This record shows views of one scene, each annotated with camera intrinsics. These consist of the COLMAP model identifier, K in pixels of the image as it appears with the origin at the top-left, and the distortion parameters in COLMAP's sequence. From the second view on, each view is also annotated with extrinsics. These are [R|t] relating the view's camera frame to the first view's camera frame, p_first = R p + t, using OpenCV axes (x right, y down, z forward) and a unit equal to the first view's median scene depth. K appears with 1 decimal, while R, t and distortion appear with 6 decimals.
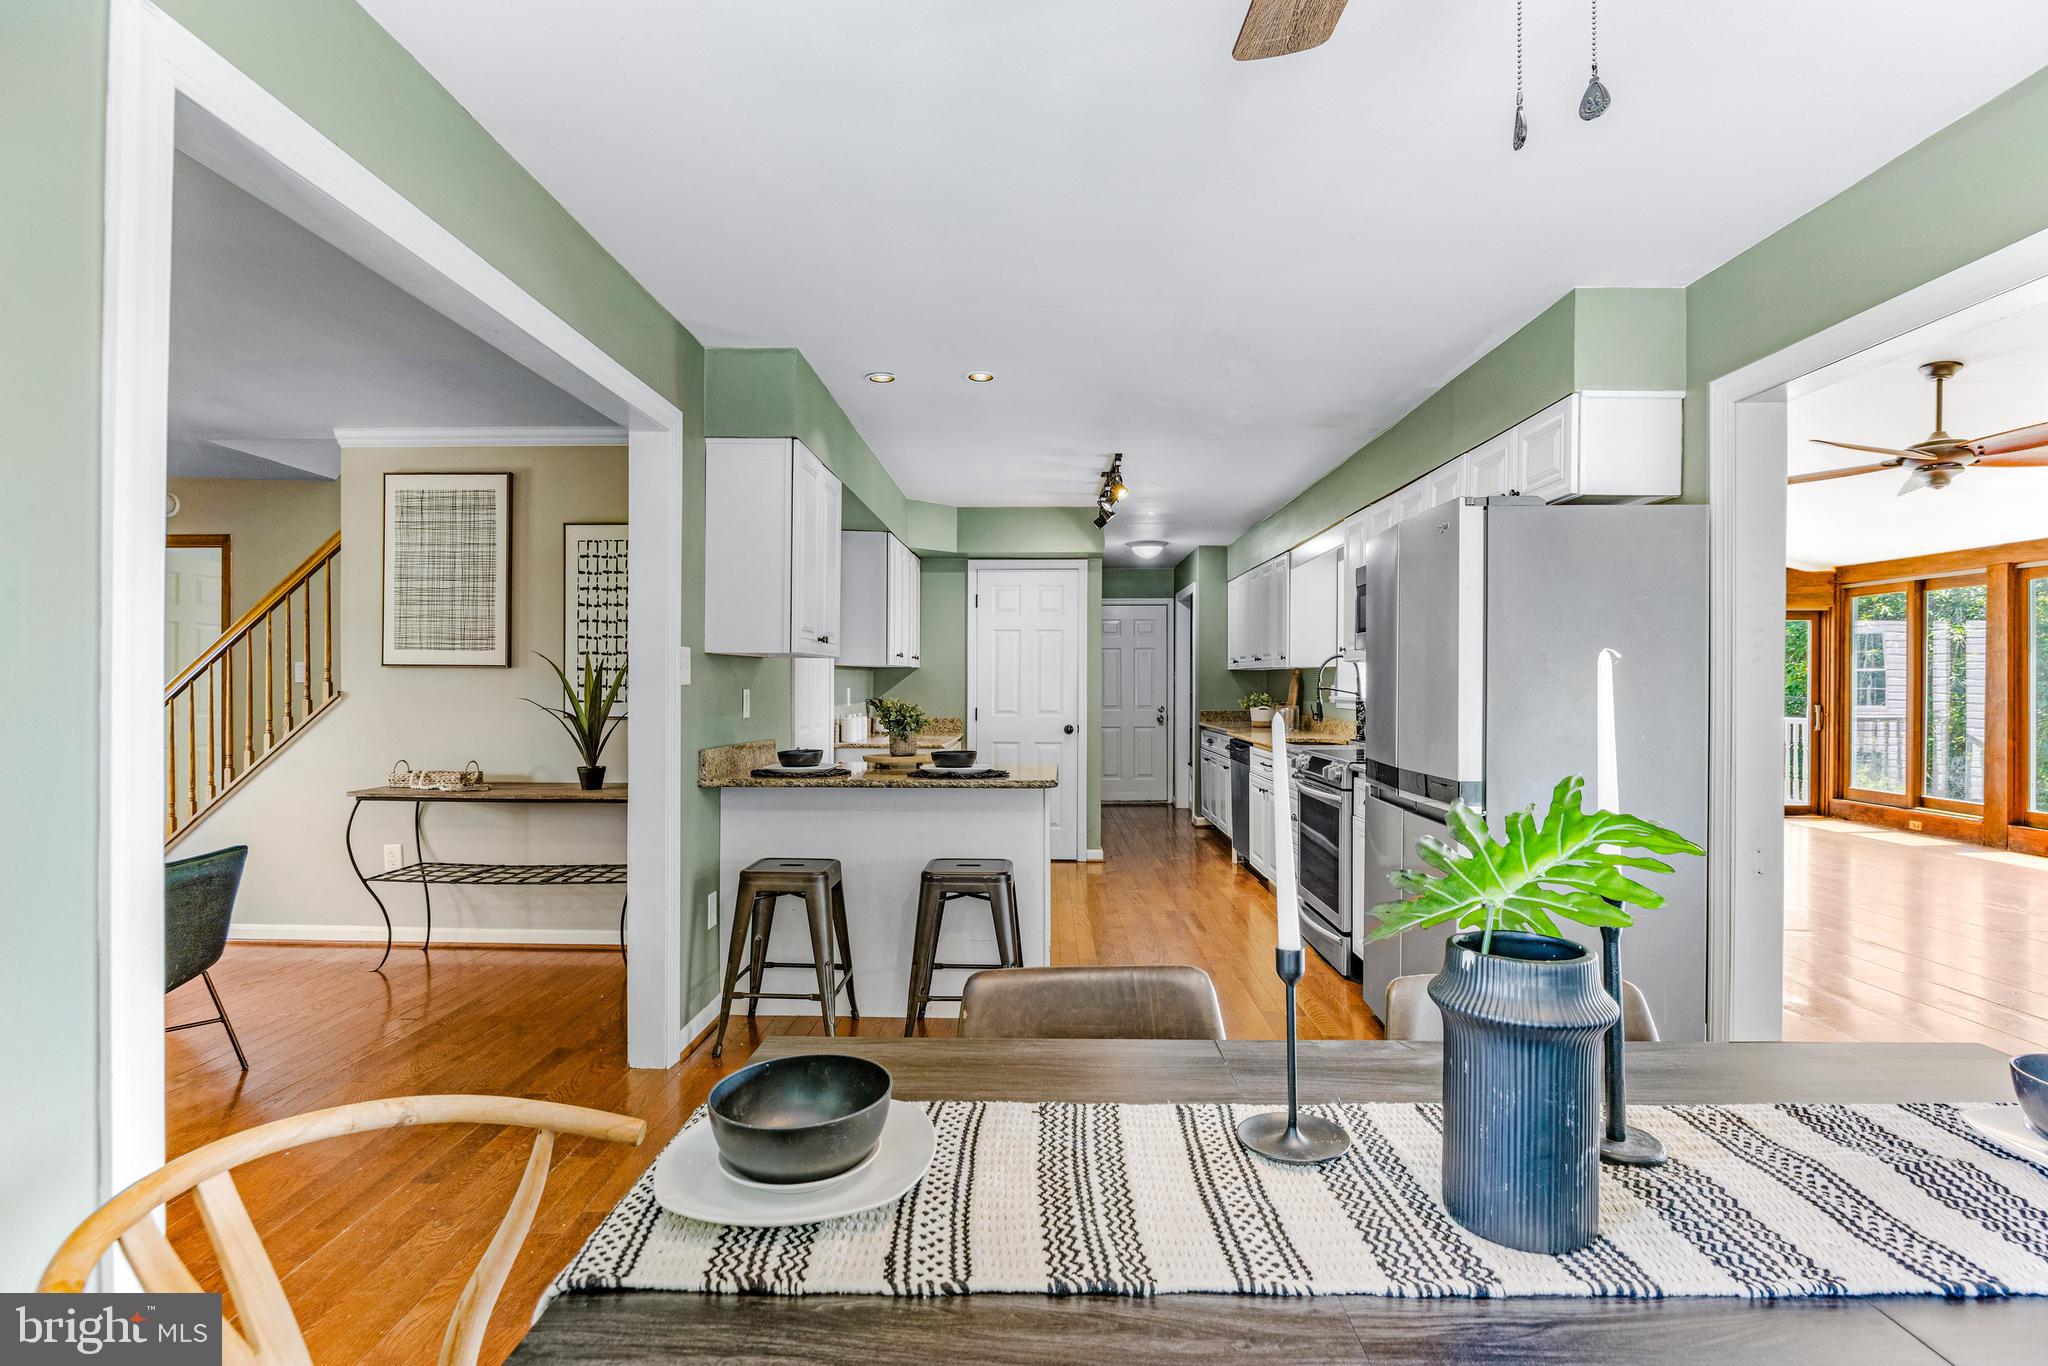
lens RADIAL K [[985.3, 0, 1024.0], [0, 985.3, 683.0], [0, 0, 1]] dist [-0.017479, 0.000360]
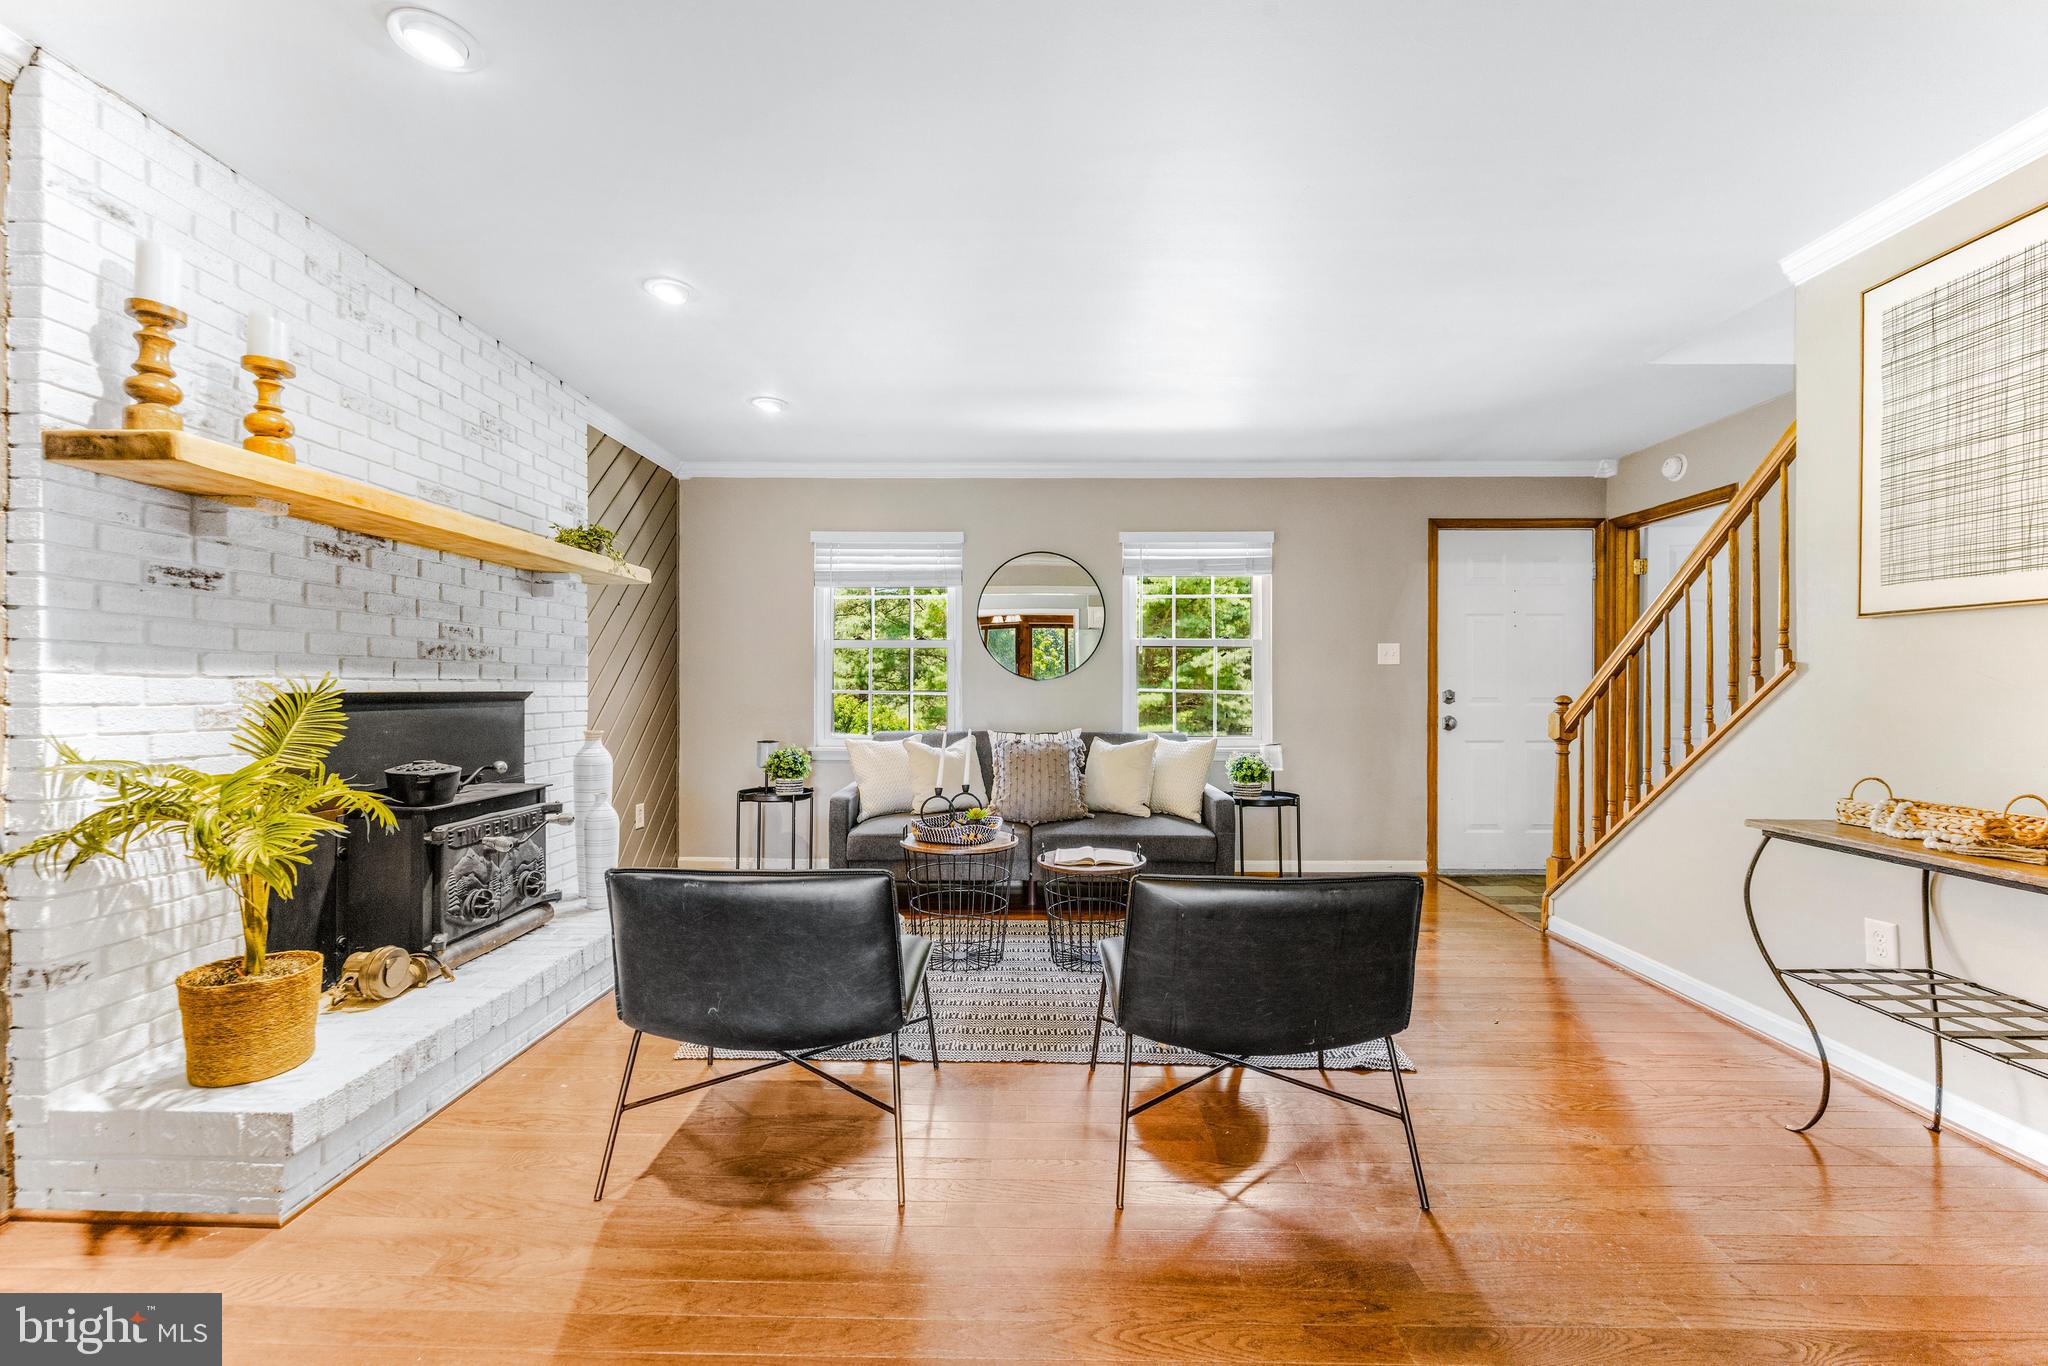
lens RADIAL K [[815.7, 0, 1023.1], [0, 815.7, 691.6], [0, 0, 1]] dist [-0.003100, -0.000382]
pose [[0.007129, 0.001652, -0.999973, -0.157877], [0.001468, 0.999998, 0.001663, 0.025467], [0.999974, -0.001480, 0.007126, 0.466921]]
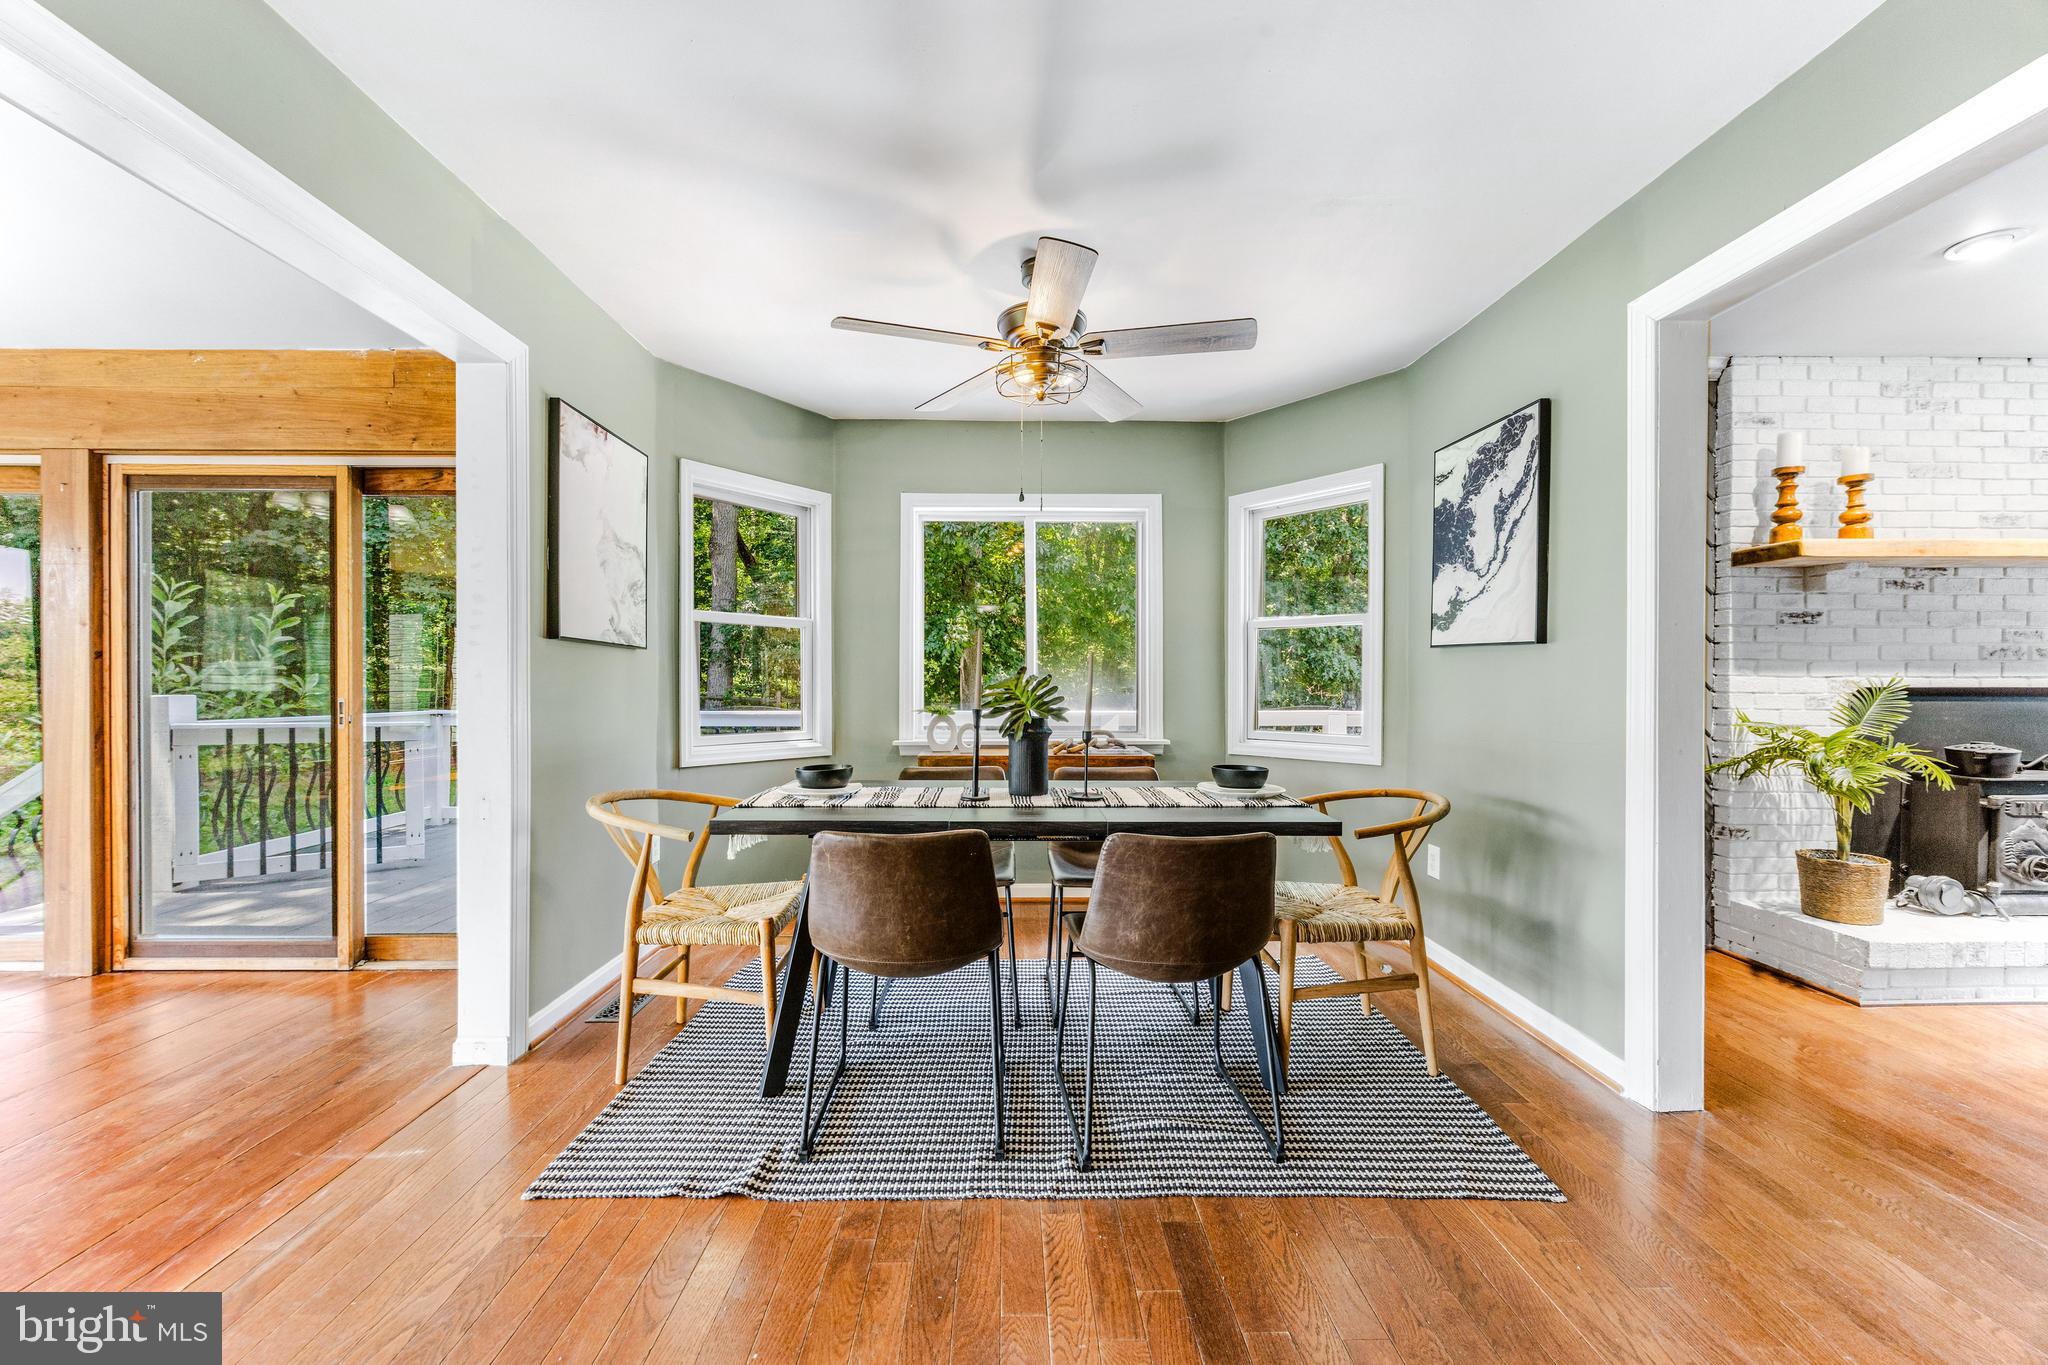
lens RADIAL K [[794.8, 0, 1023.3], [0, 794.8, 687.6], [0, 0, 1]] dist [-0.000139, -0.000365]
pose [[-0.999088, -0.003318, -0.042558, 0.116085], [-0.003502, 0.999985, 0.004248, 0.026303], [0.042543, 0.004394, -0.999085, 0.692587]]
